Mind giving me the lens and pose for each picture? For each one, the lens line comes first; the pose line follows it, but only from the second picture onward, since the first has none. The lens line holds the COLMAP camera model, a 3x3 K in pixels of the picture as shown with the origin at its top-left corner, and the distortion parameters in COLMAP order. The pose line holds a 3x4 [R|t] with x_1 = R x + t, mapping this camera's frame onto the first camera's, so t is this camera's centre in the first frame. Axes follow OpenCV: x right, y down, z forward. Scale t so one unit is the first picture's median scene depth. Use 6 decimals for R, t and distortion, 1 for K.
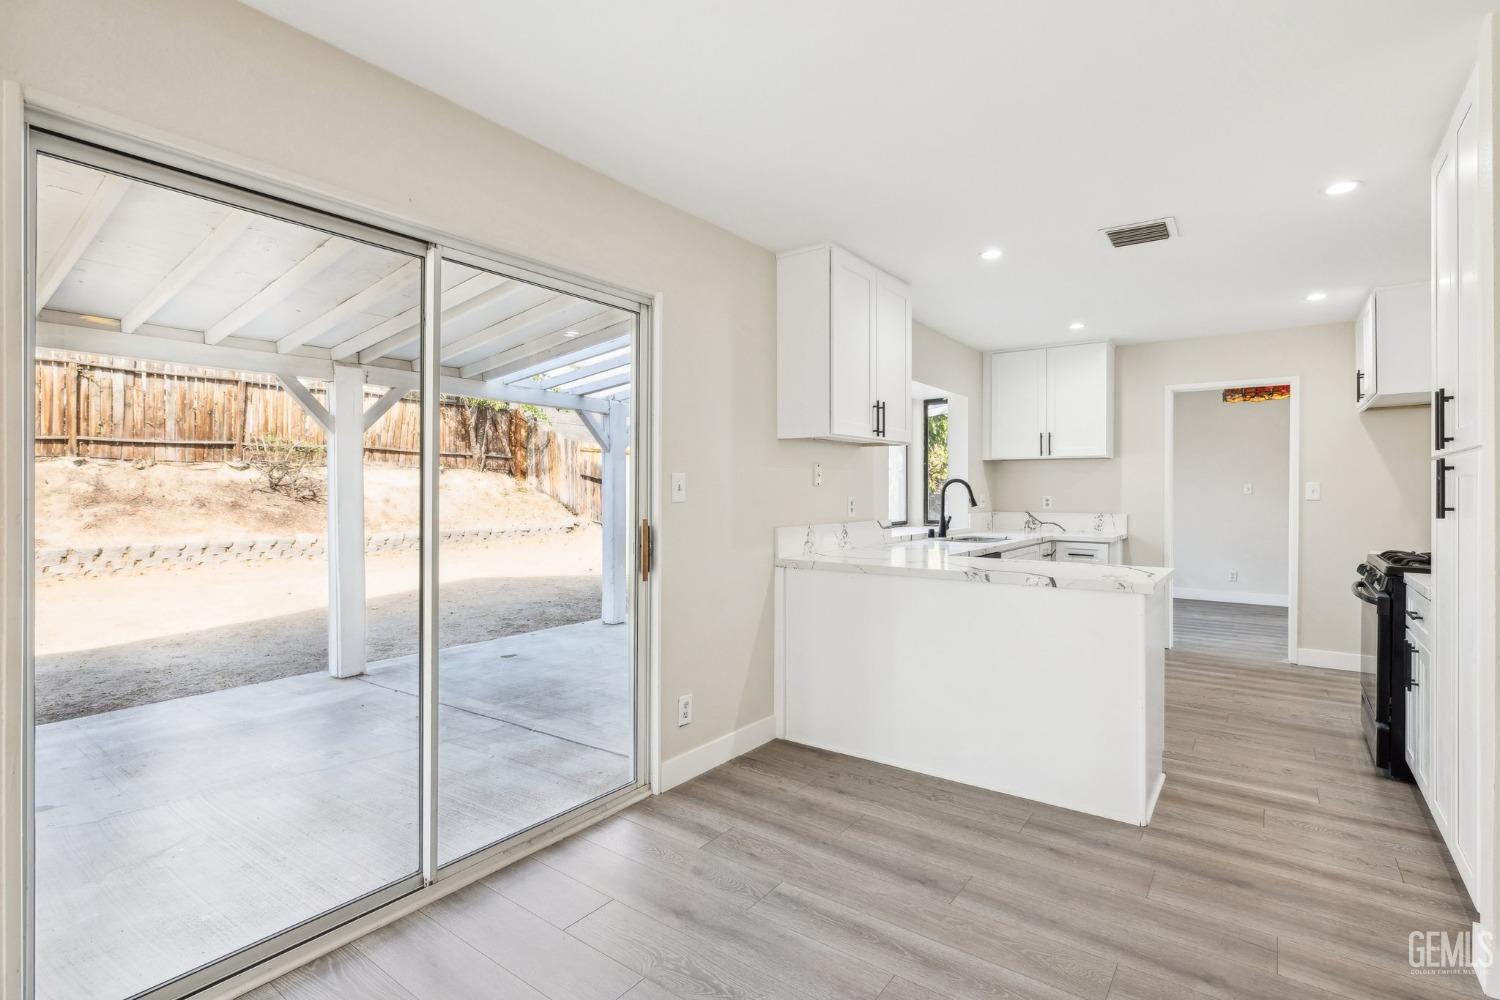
lens RADIAL K [[711.9, 0, 761.1], [0, 711.9, 493.0], [0, 0, 1]] dist [-0.007190, 0.001774]
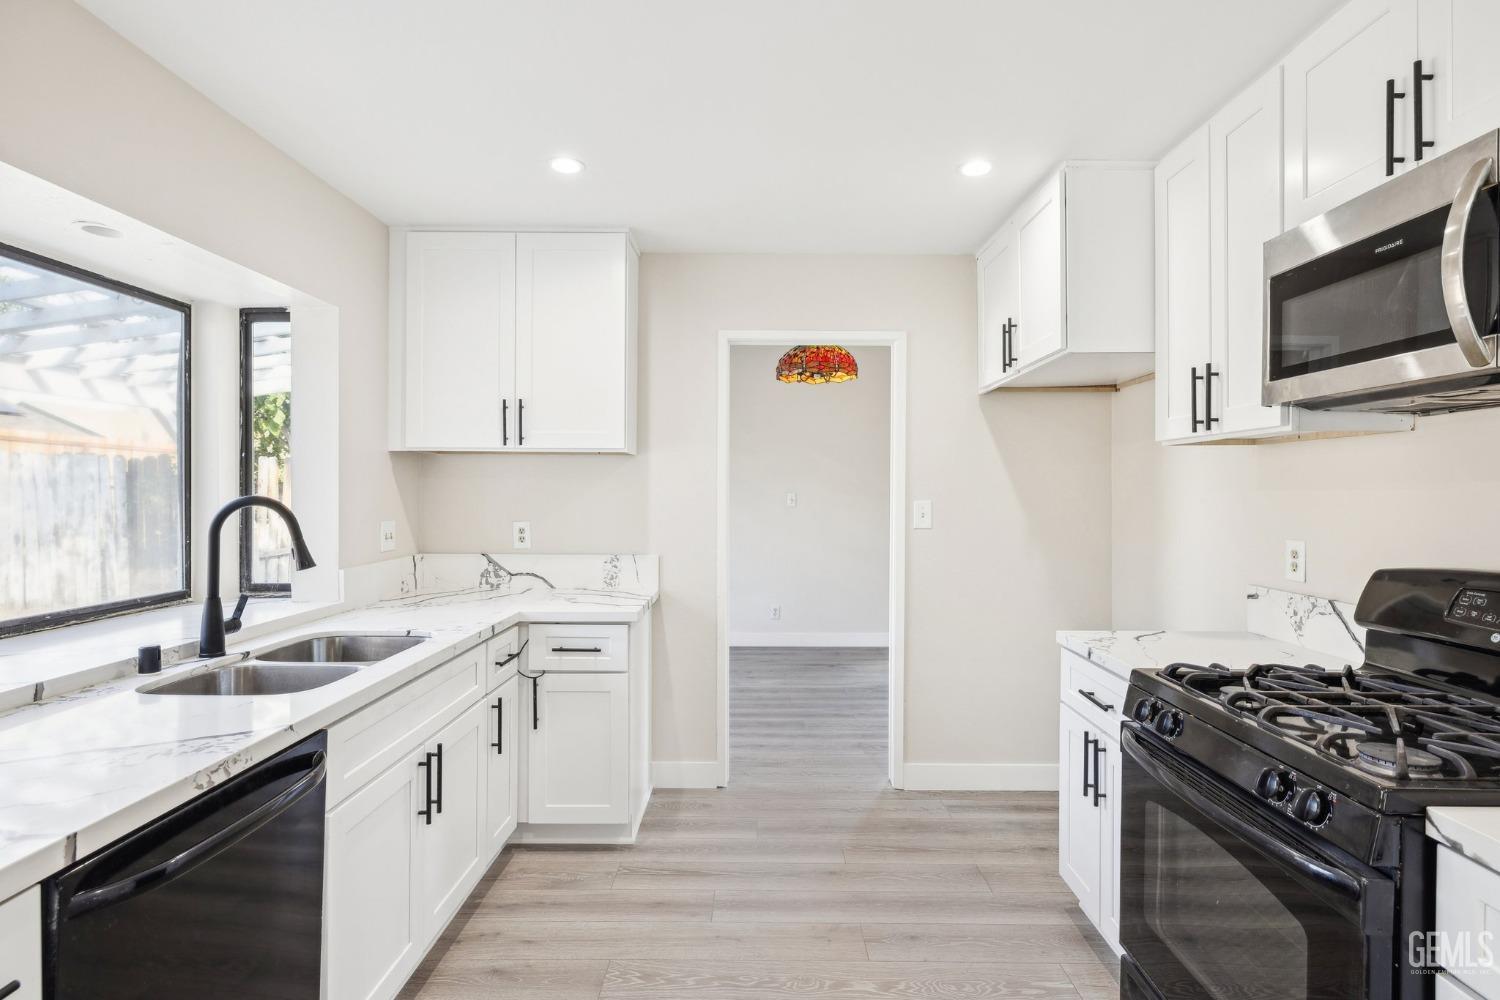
lens RADIAL K [[756.8, 0, 748.7], [0, 756.8, 496.3], [0, 0, 1]] dist [-0.000432, -0.000022]
pose [[0.818183, -0.003476, 0.574948, 0.231091], [-0.000097, 0.999981, 0.006183, -0.020187], [-0.574958, -0.005114, 0.818167, 0.472208]]
